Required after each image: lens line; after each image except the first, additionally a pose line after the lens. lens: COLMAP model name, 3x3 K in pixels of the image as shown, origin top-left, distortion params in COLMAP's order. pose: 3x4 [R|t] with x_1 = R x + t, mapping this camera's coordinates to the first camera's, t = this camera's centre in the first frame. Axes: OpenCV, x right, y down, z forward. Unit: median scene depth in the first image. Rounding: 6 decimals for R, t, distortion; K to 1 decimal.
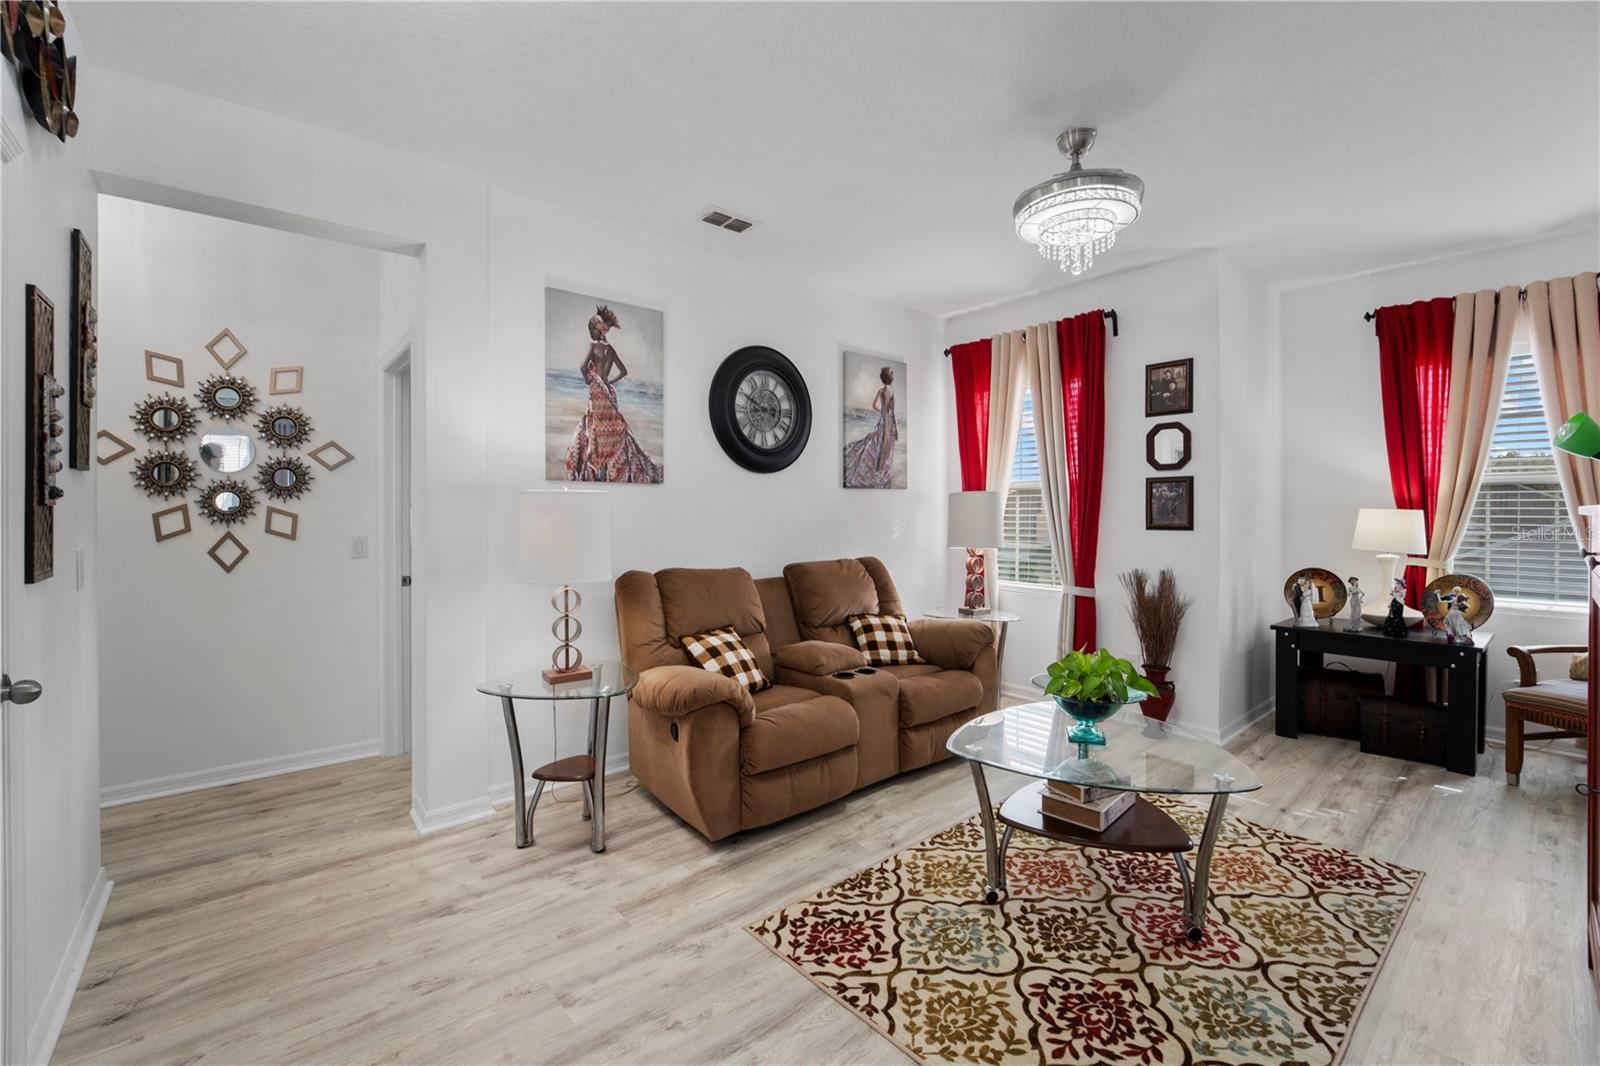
lens RADIAL K [[674.5, 0, 797.4], [0, 674.5, 518.2], [0, 0, 1]] dist [0.014239, -0.014976]
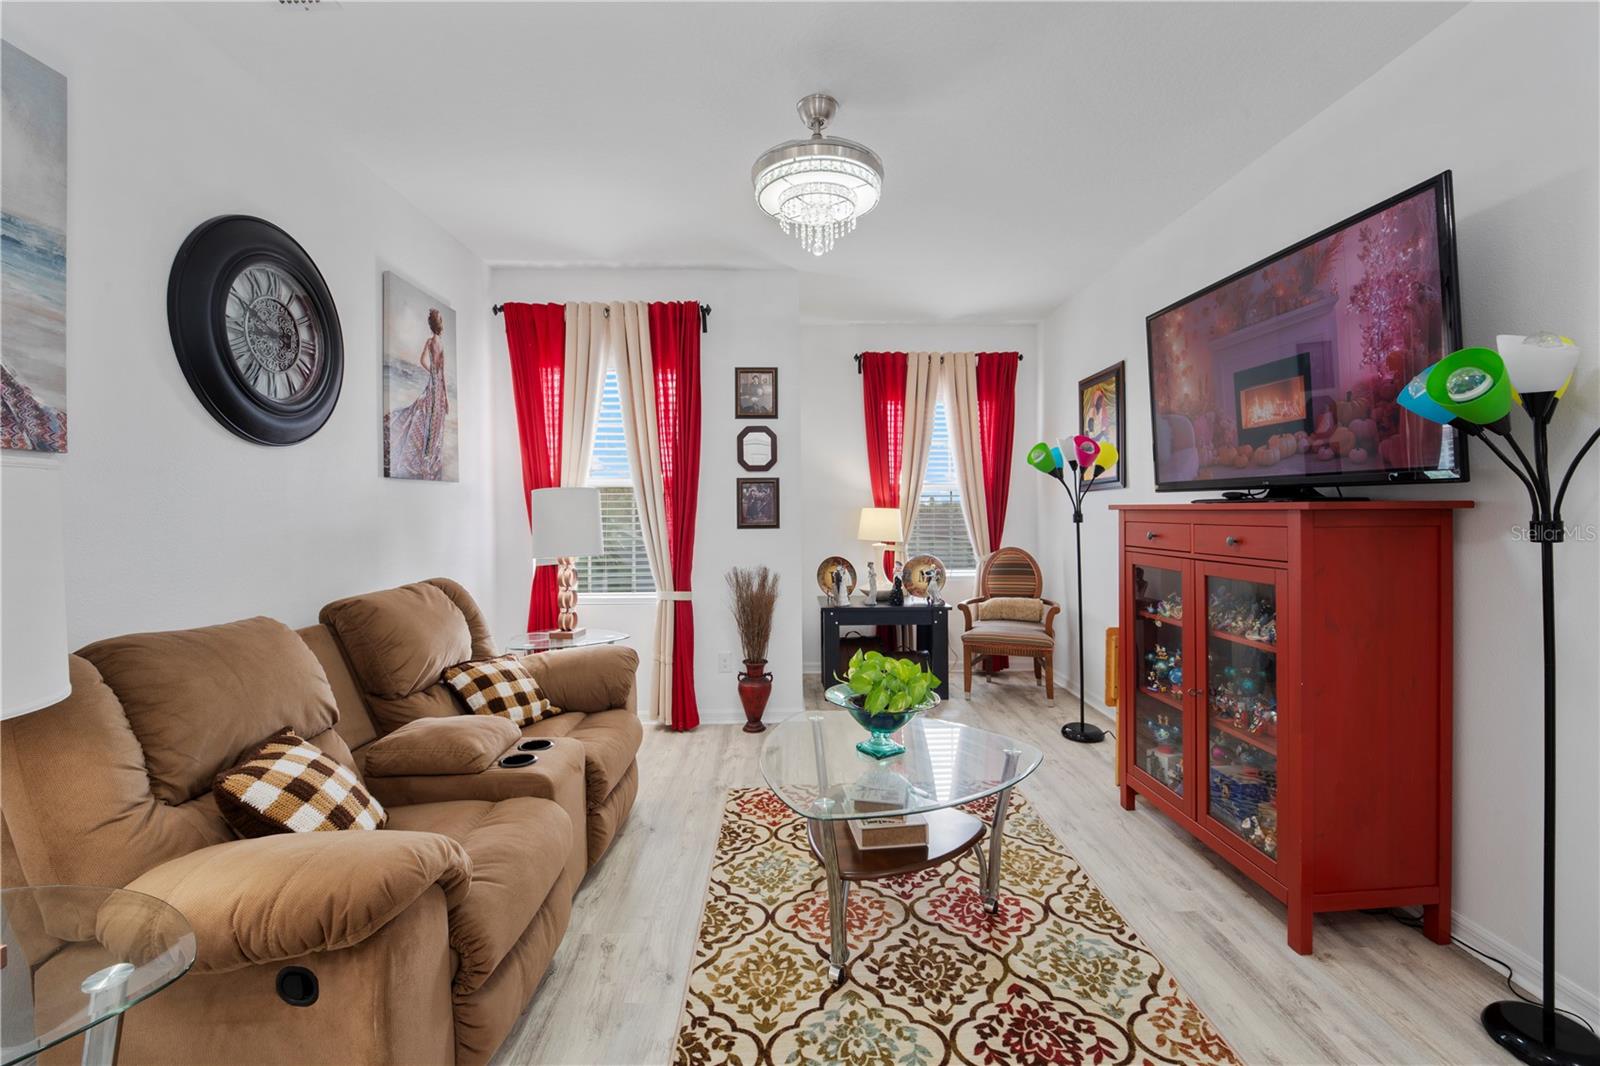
lens RADIAL K [[674.5, 0, 797.4], [0, 674.5, 518.2], [0, 0, 1]] dist [0.014239, -0.014976]
pose [[0.618197, -0.011437, 0.785940, -0.239395], [0.012902, 0.999907, 0.004402, -0.002872], [-0.785918, 0.007419, 0.618287, 0.321425]]
